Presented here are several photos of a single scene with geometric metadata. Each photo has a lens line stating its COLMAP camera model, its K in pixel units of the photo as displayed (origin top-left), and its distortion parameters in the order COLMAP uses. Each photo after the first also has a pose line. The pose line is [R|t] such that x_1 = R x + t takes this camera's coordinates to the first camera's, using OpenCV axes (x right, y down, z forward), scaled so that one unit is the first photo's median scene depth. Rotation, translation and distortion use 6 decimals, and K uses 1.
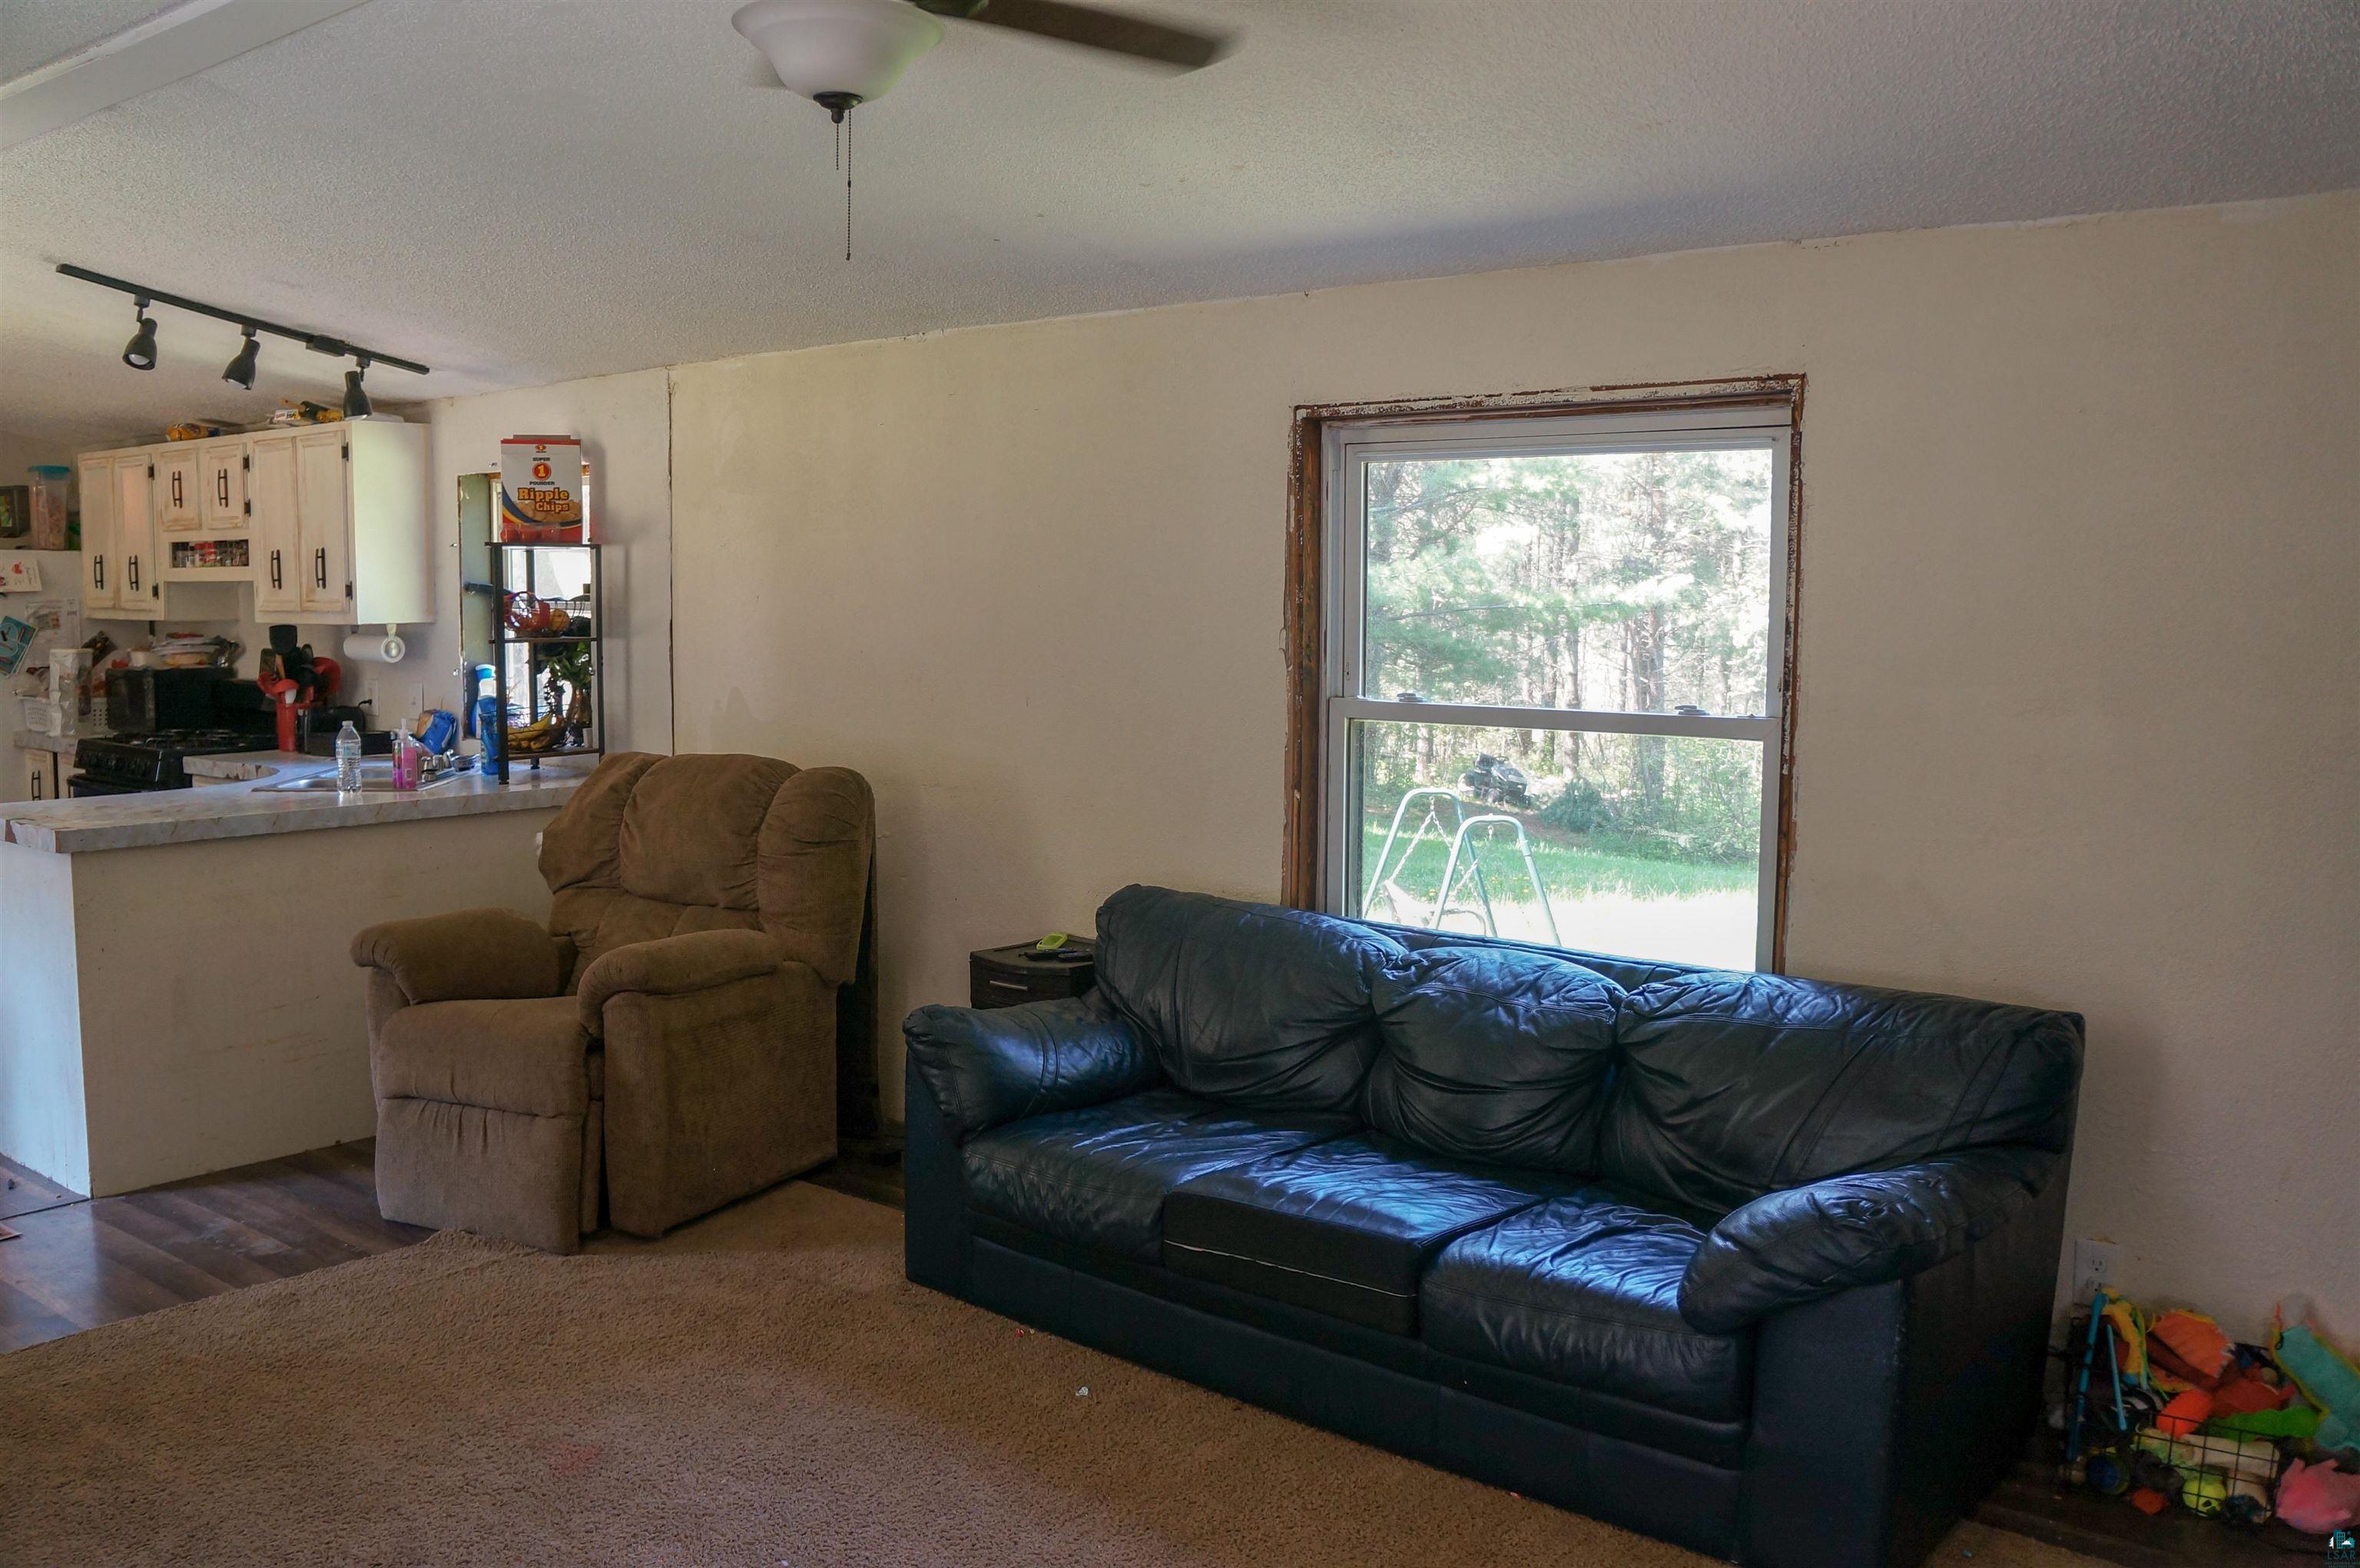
lens RADIAL K [[1913.7, 0, 1168.0], [0, 1913.7, 788.3], [0, 0, 1]] dist [-0.178386, 0.146544]
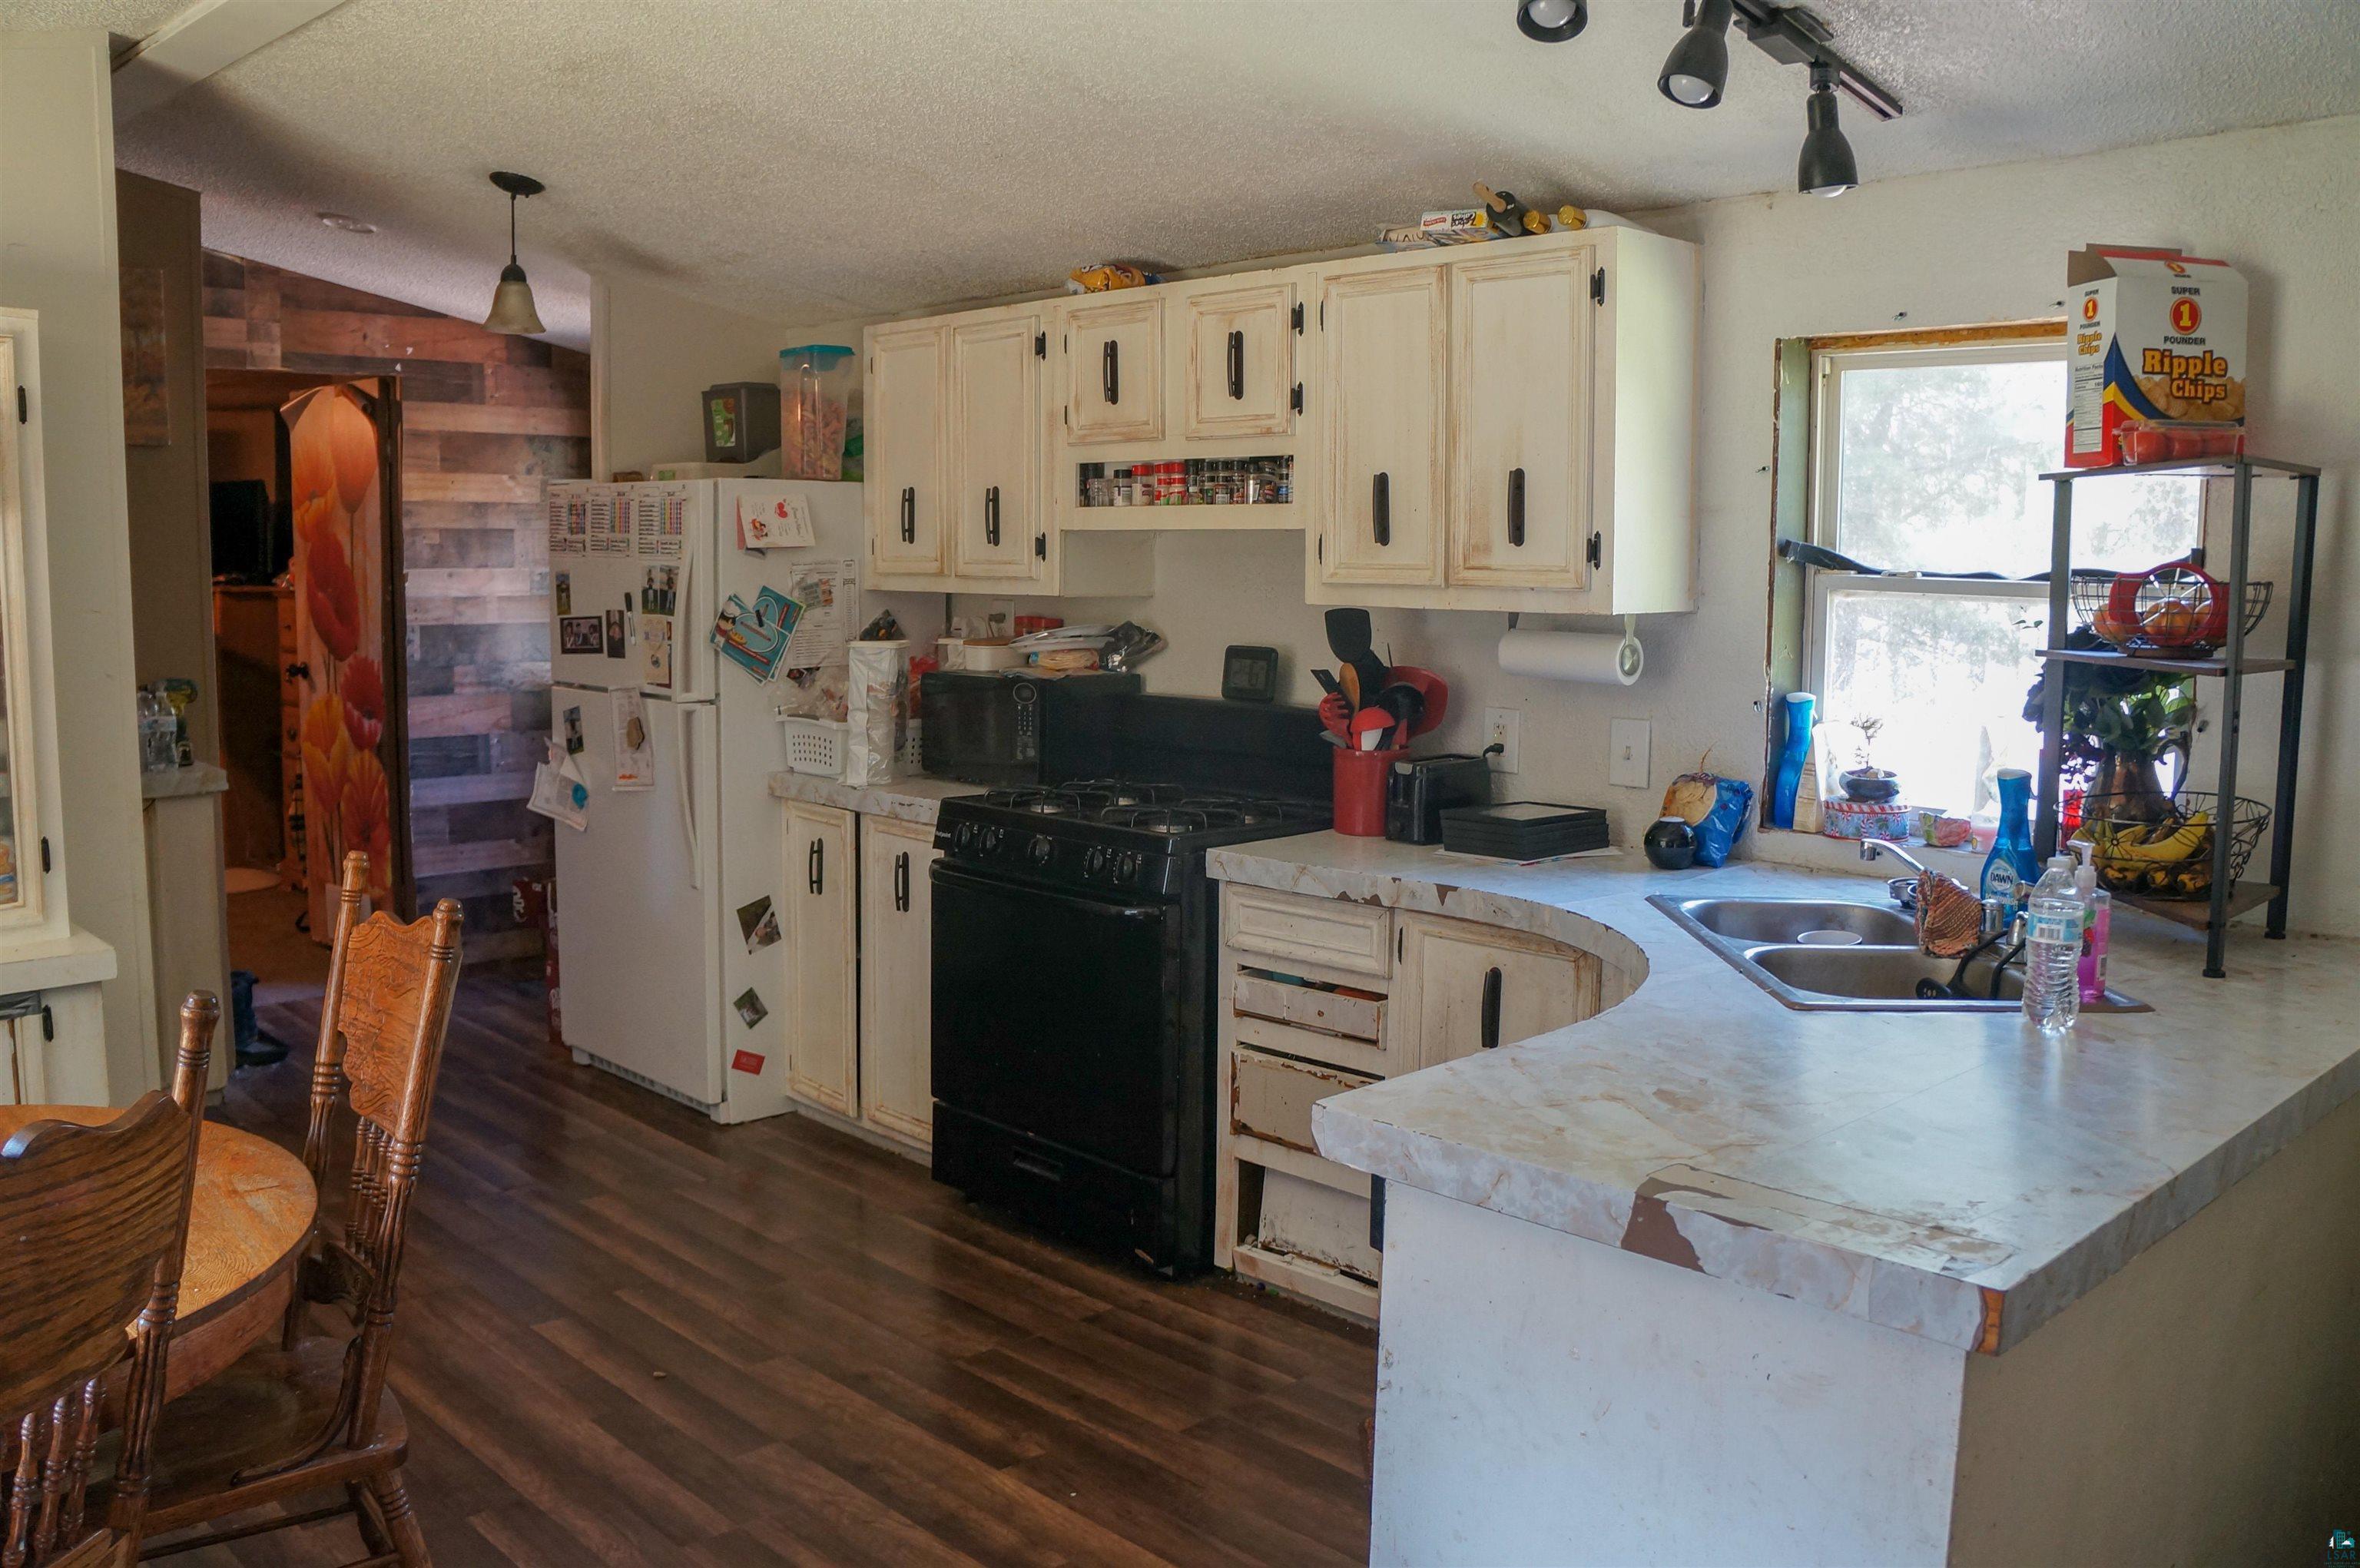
lens RADIAL K [[1913.7, 0, 1168.0], [0, 1913.7, 788.3], [0, 0, 1]] dist [-0.178386, 0.146544]
pose [[0.989675, 0.015669, -0.142472, -0.451238], [-0.012872, 0.999706, 0.020539, -0.045228], [0.142752, -0.018493, 0.989586, 0.419563]]
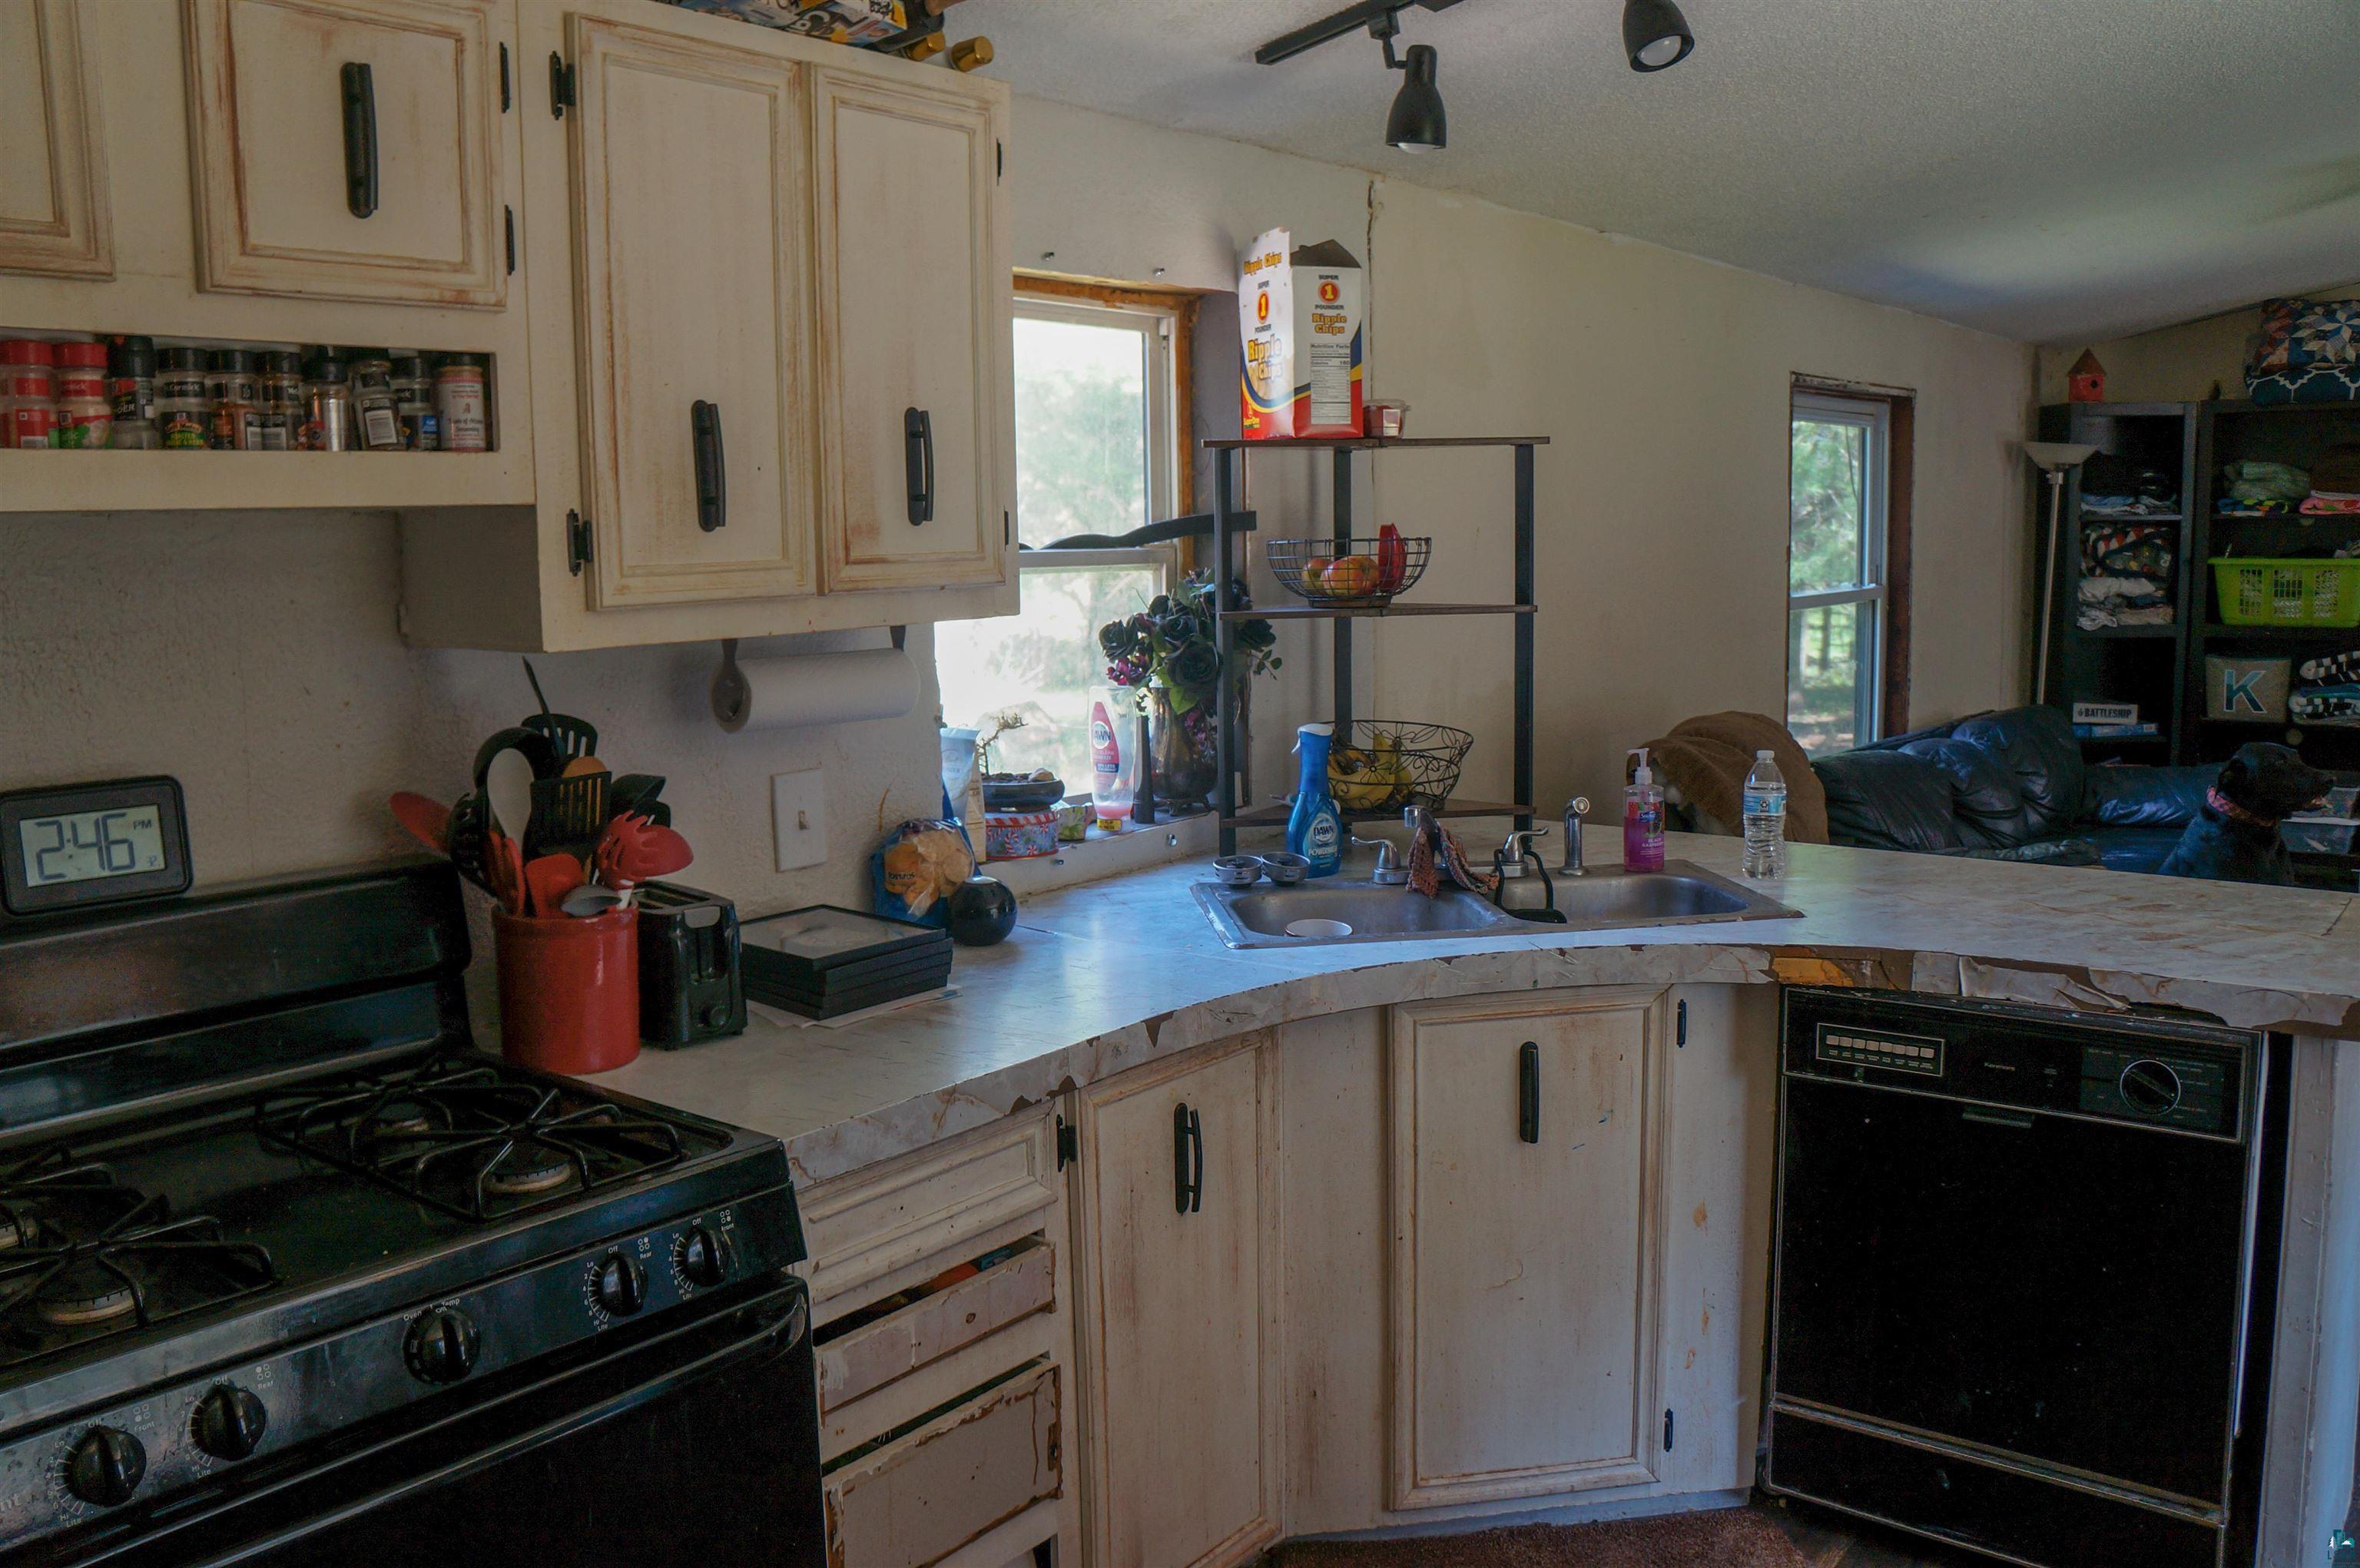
lens RADIAL K [[1913.7, 0, 1168.0], [0, 1913.7, 788.3], [0, 0, 1]] dist [-0.178386, 0.146544]
pose [[0.013018, -0.147527, 0.988972, -0.778320], [0.117923, 0.982381, 0.144991, -0.099622], [-0.992937, 0.114735, 0.030186, 0.896512]]
